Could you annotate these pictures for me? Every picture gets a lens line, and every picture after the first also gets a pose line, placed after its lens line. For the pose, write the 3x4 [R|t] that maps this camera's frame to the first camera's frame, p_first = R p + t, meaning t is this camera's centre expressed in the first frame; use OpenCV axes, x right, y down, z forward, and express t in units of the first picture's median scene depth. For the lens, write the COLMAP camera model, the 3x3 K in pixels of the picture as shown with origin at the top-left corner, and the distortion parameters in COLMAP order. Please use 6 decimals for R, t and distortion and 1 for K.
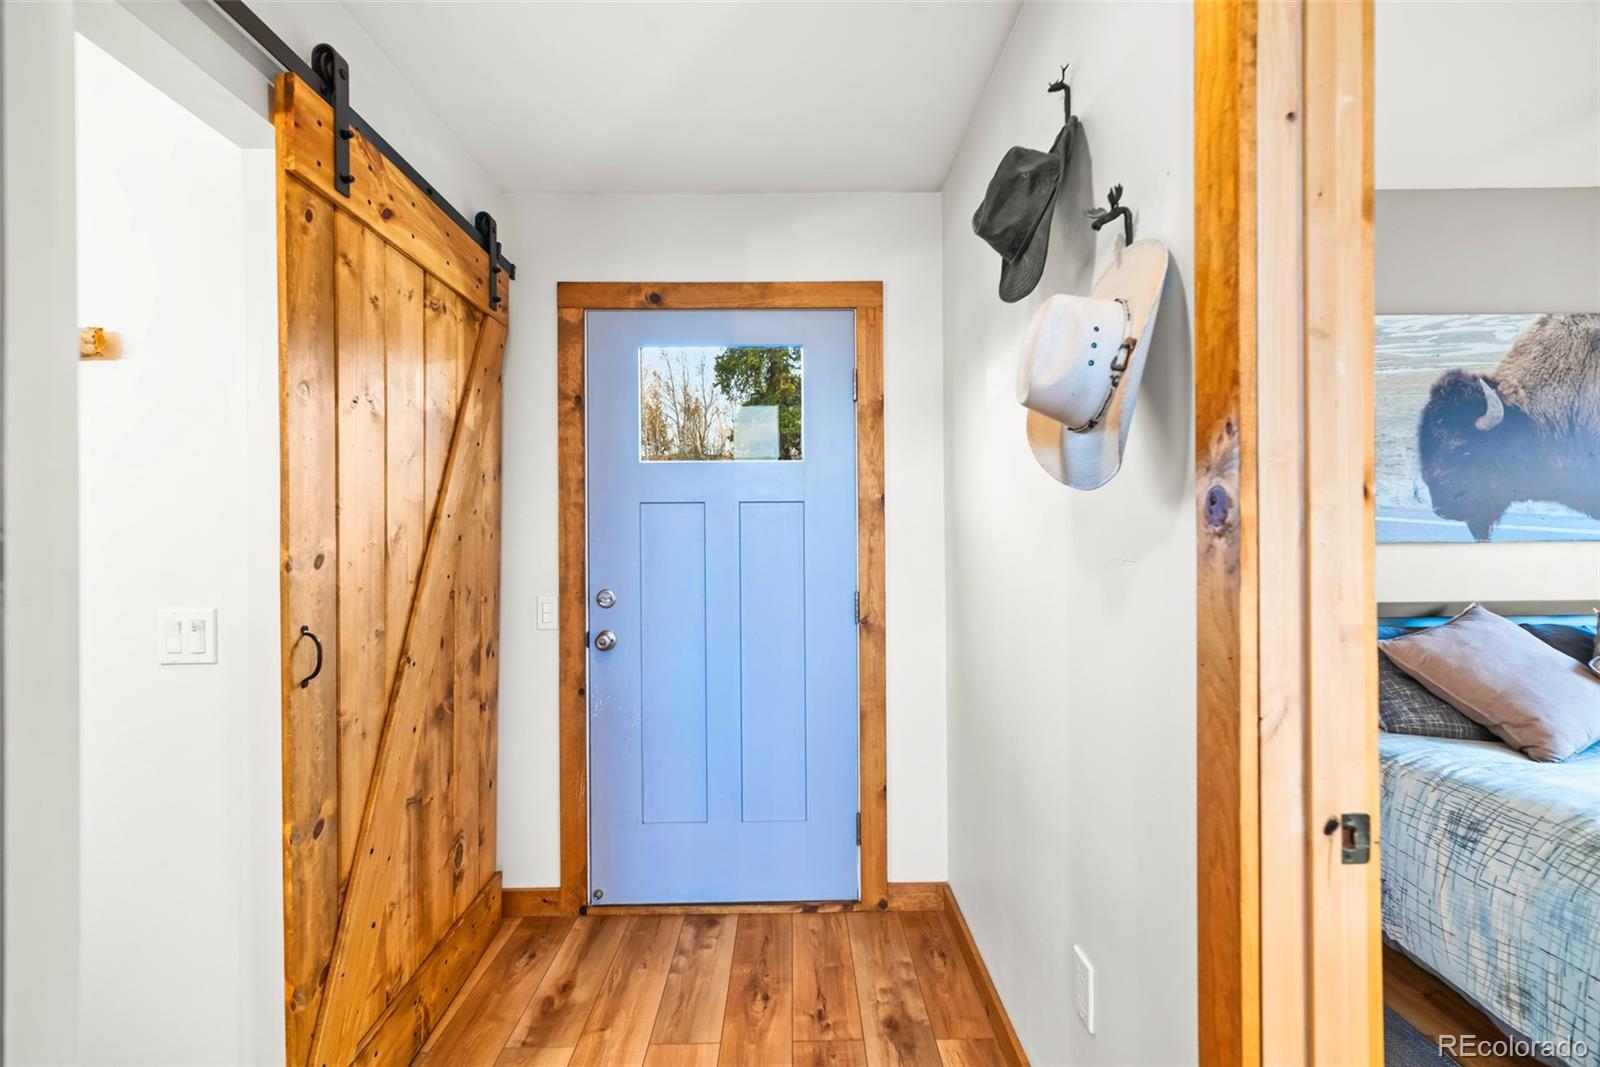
lens RADIAL K [[687.7, 0, 802.3], [0, 687.7, 537.9], [0, 0, 1]] dist [0.007663, 0.000607]
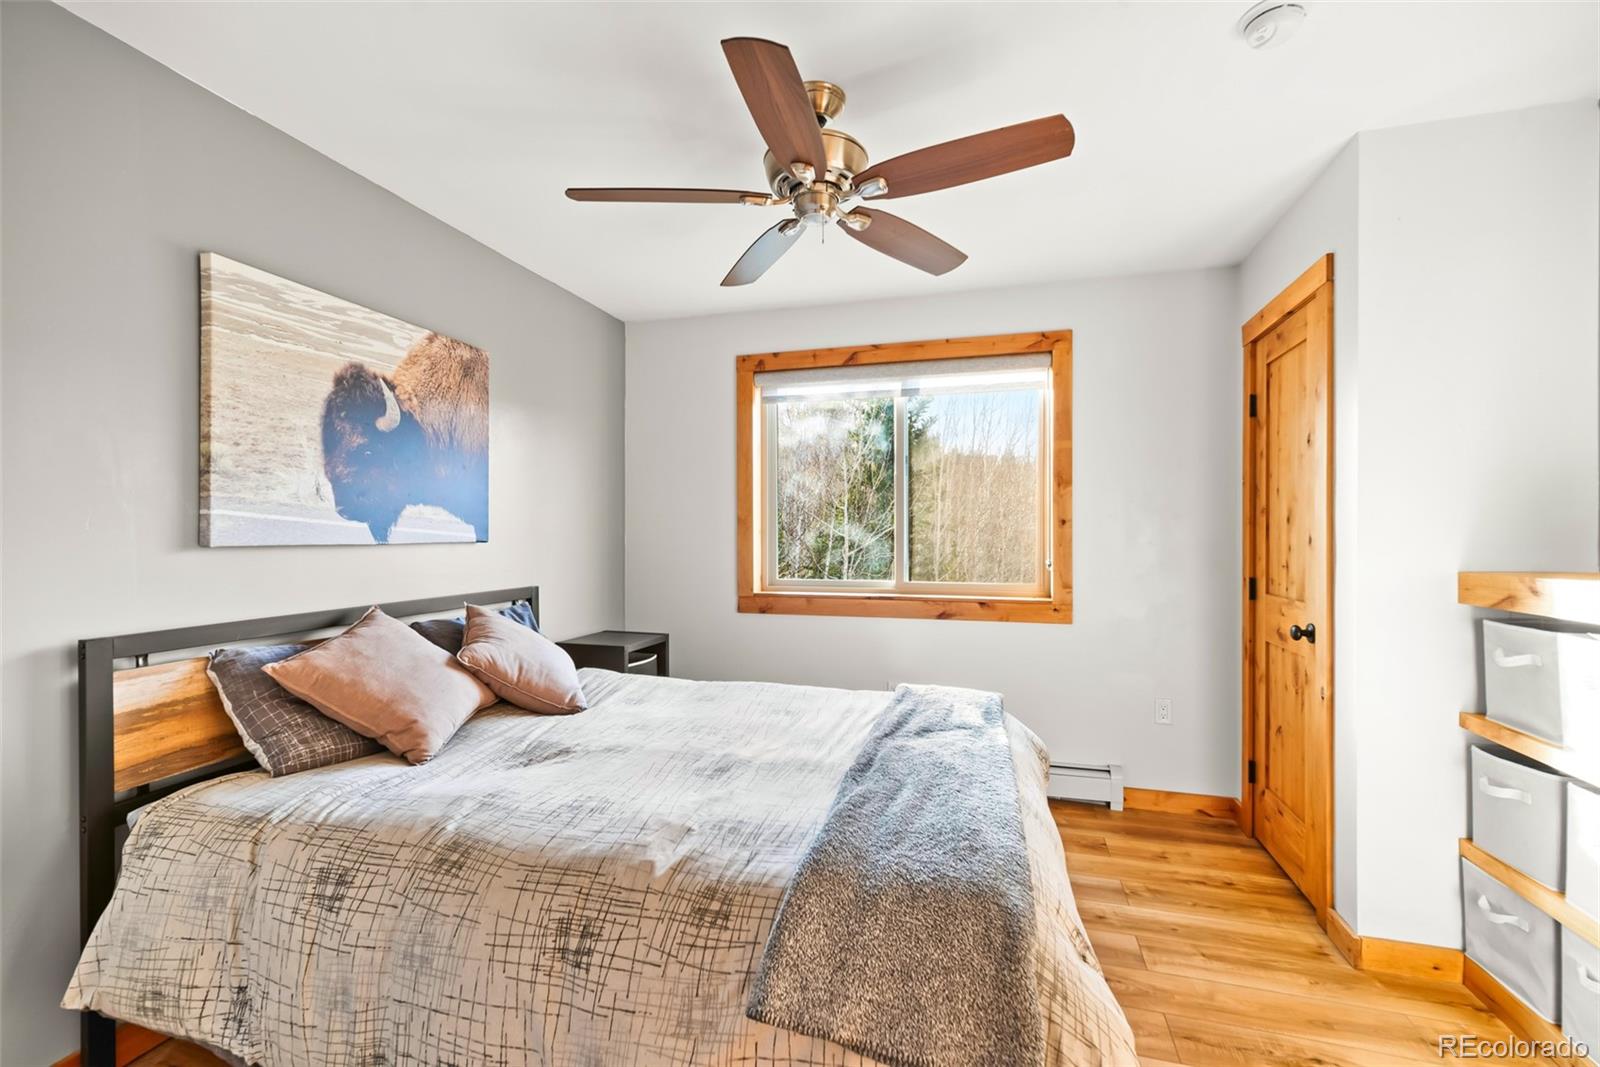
lens RADIAL K [[687.7, 0, 802.3], [0, 687.7, 537.9], [0, 0, 1]] dist [0.007663, 0.000607]
pose [[0.286408, 0.001889, 0.958106, 0.236217], [-0.004209, 0.999991, -0.000713, -0.005208], [-0.958098, -0.003829, 0.286413, 0.161190]]
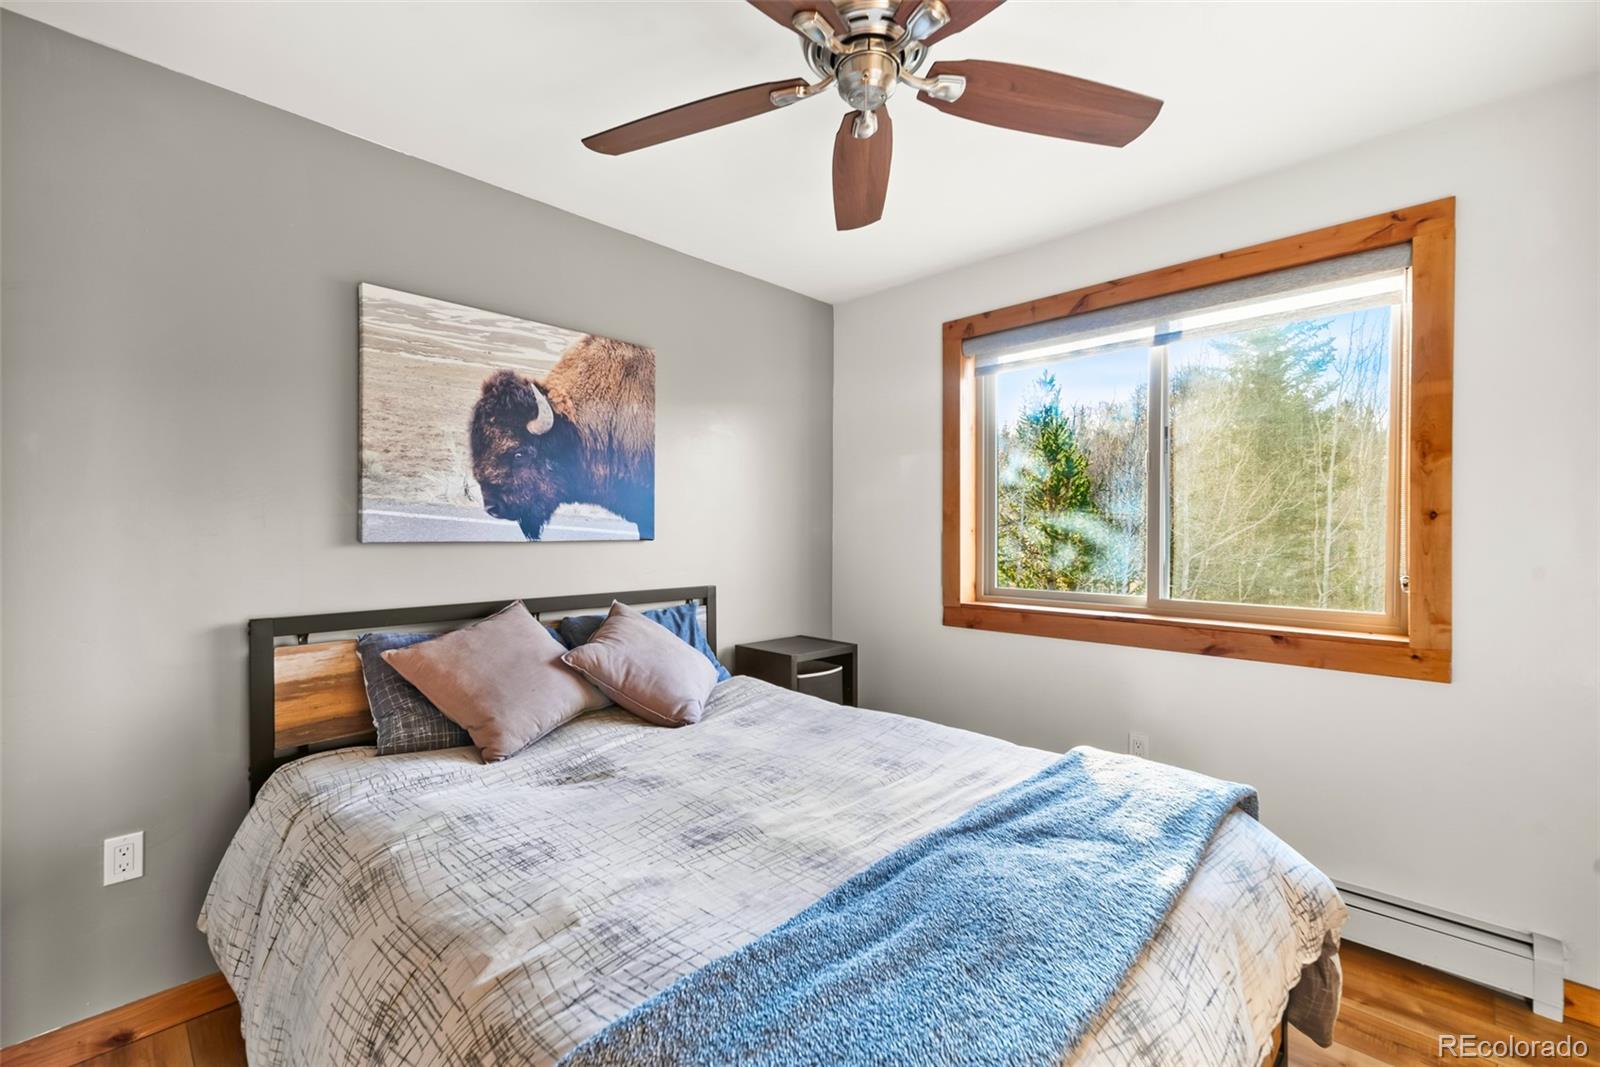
lens RADIAL K [[687.7, 0, 802.3], [0, 687.7, 537.9], [0, 0, 1]] dist [0.007663, 0.000607]
pose [[0.705393, 0.003627, 0.708807, 0.600818], [-0.009764, 0.999942, 0.004600, -0.008725], [-0.708749, -0.010166, 0.705388, -0.015938]]
